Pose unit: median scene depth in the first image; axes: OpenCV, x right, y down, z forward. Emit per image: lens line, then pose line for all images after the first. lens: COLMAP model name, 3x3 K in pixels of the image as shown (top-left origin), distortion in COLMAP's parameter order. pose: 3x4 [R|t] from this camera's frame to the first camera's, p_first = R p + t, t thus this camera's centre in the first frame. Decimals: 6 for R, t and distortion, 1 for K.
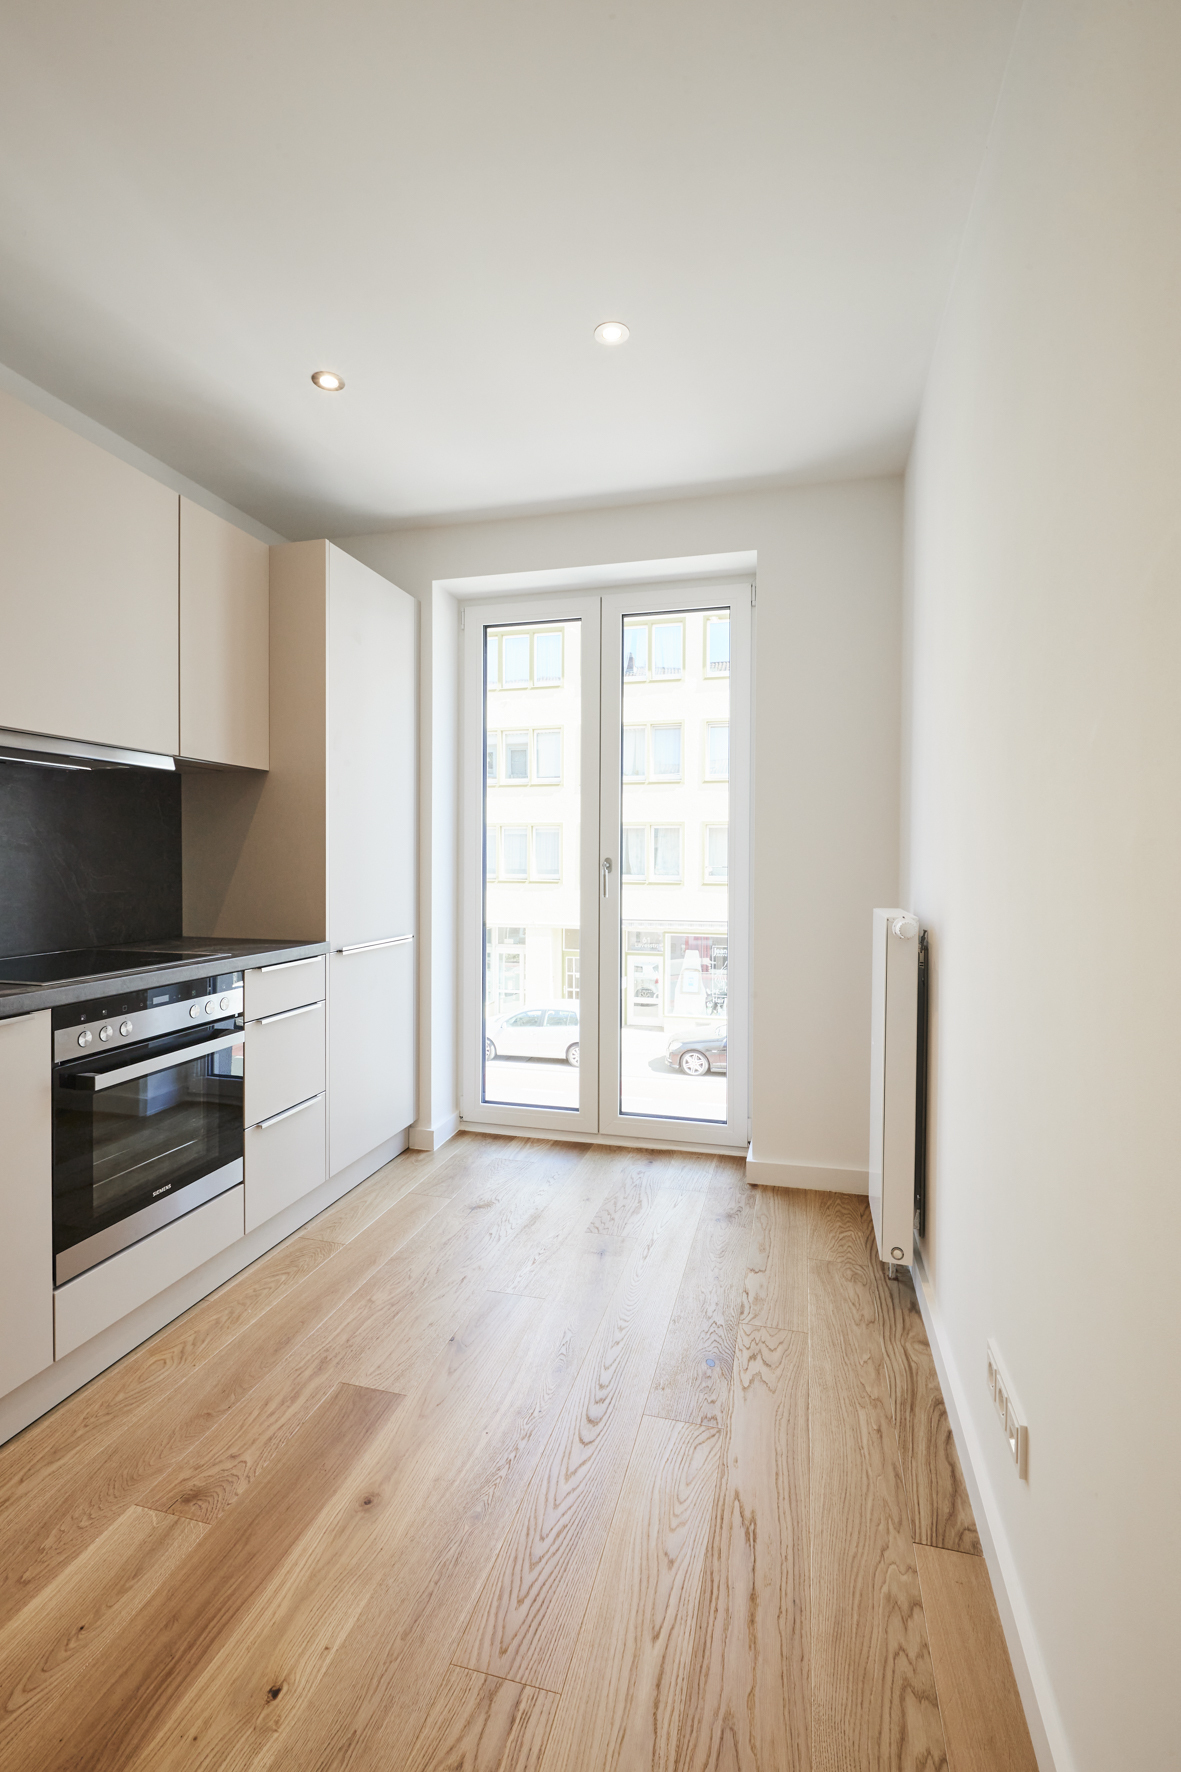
lens RADIAL K [[805.4, 0, 584.5], [0, 805.4, 880.8], [0, 0, 1]] dist [-0.000033, -0.000786]
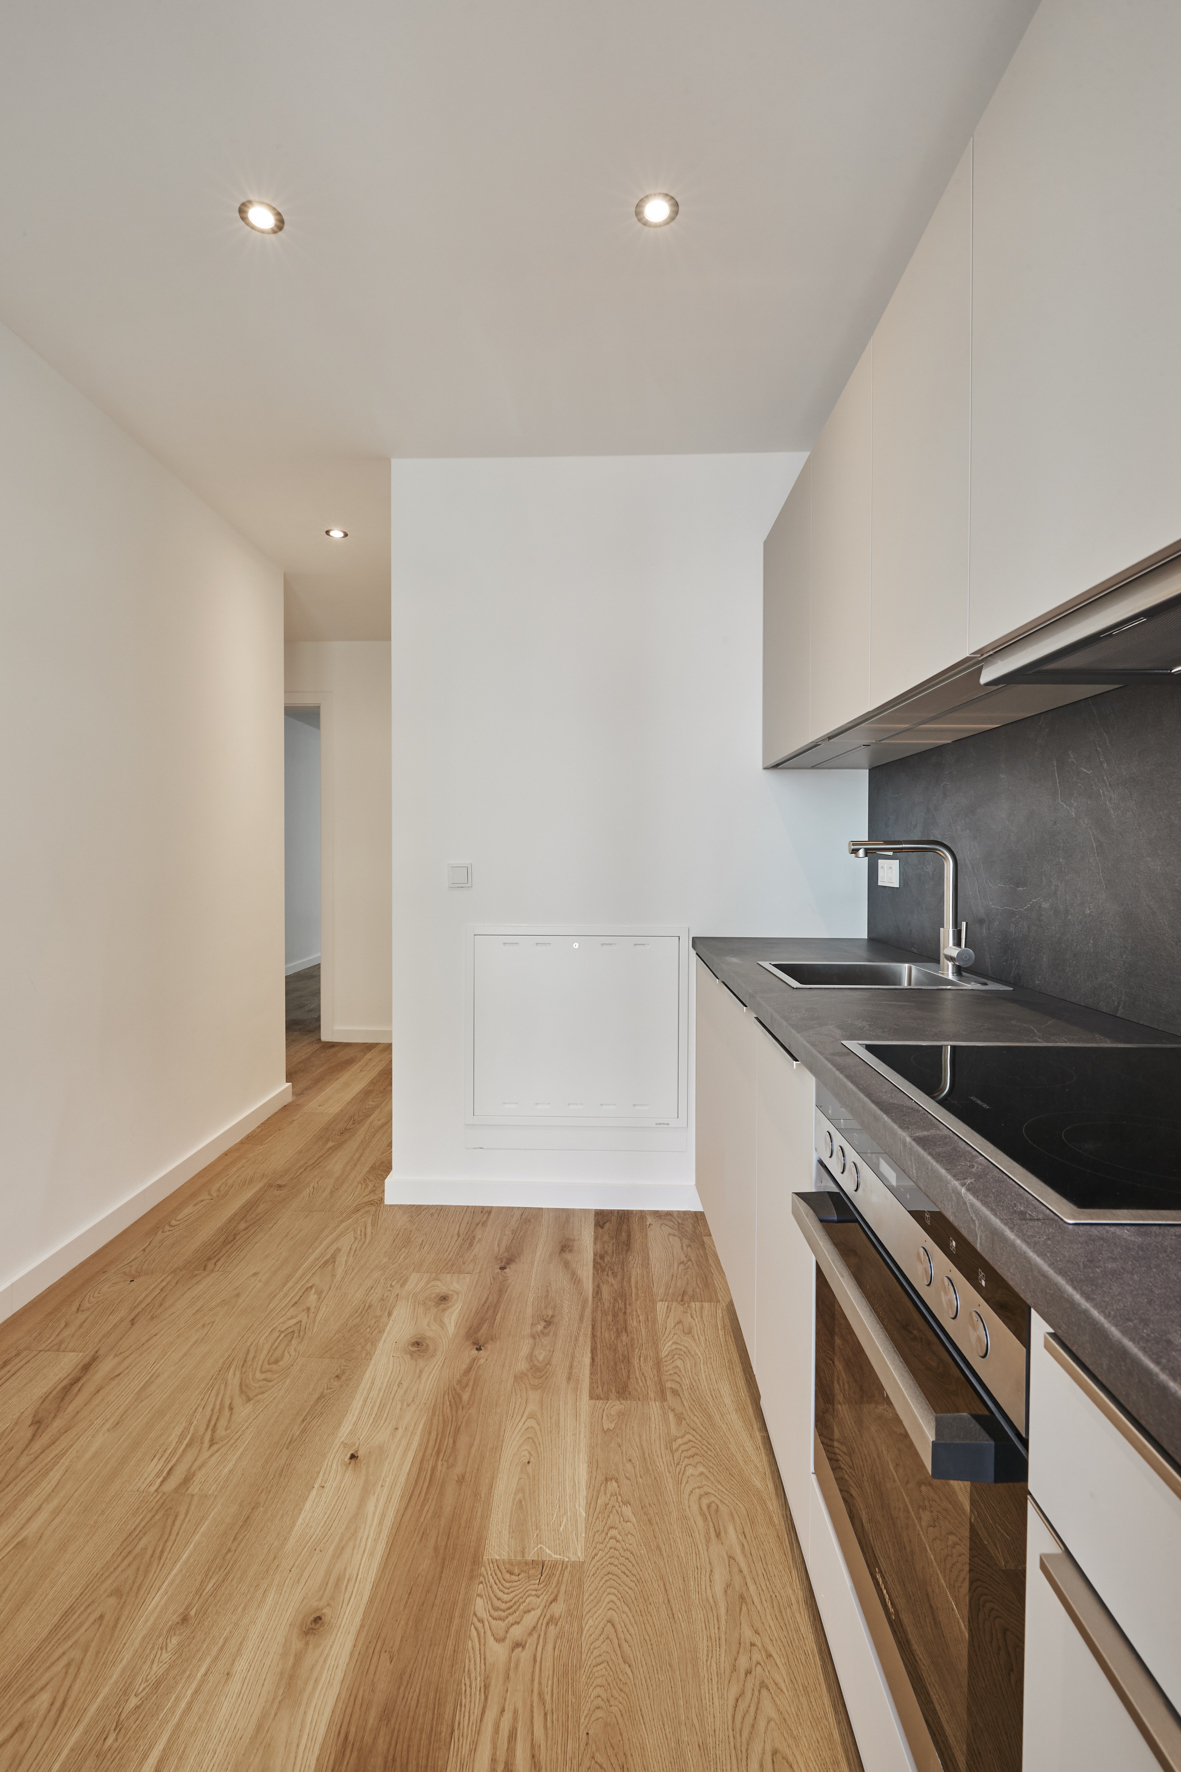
lens RADIAL K [[805.4, 0, 585.3], [0, 805.4, 871.4], [0, 0, 1]] dist [-0.000033, -0.000786]
pose [[-0.970284, -0.002046, -0.241961, -0.342457], [-0.013161, 0.998930, 0.044332, -0.052547], [0.241612, 0.046199, -0.969273, 1.883646]]
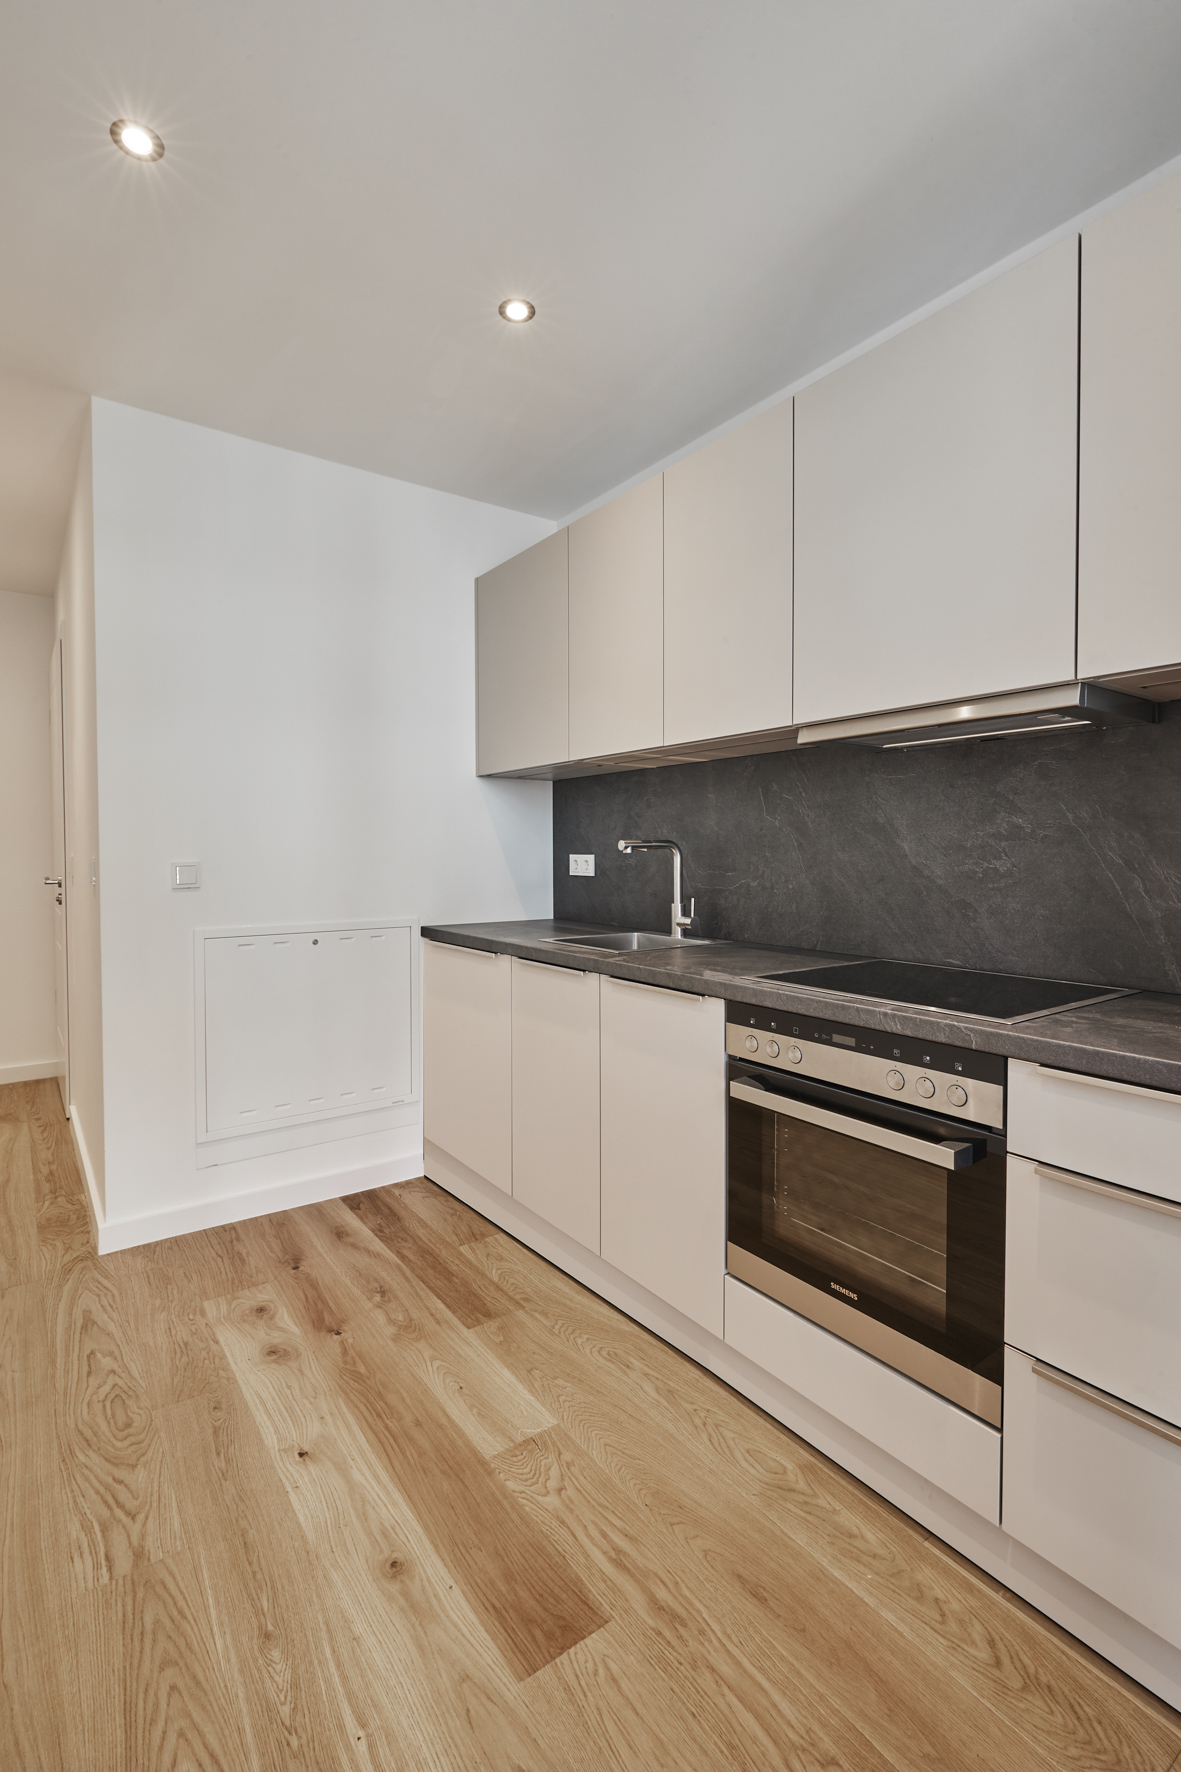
lens RADIAL K [[805.4, 0, 576.0], [0, 805.4, 872.6], [0, 0, 1]] dist [-0.000033, -0.000786]
pose [[-0.632764, 0.018055, -0.774134, 0.294669], [-0.020614, 0.998981, 0.040148, -0.048190], [0.774070, 0.041363, -0.631747, 1.731929]]
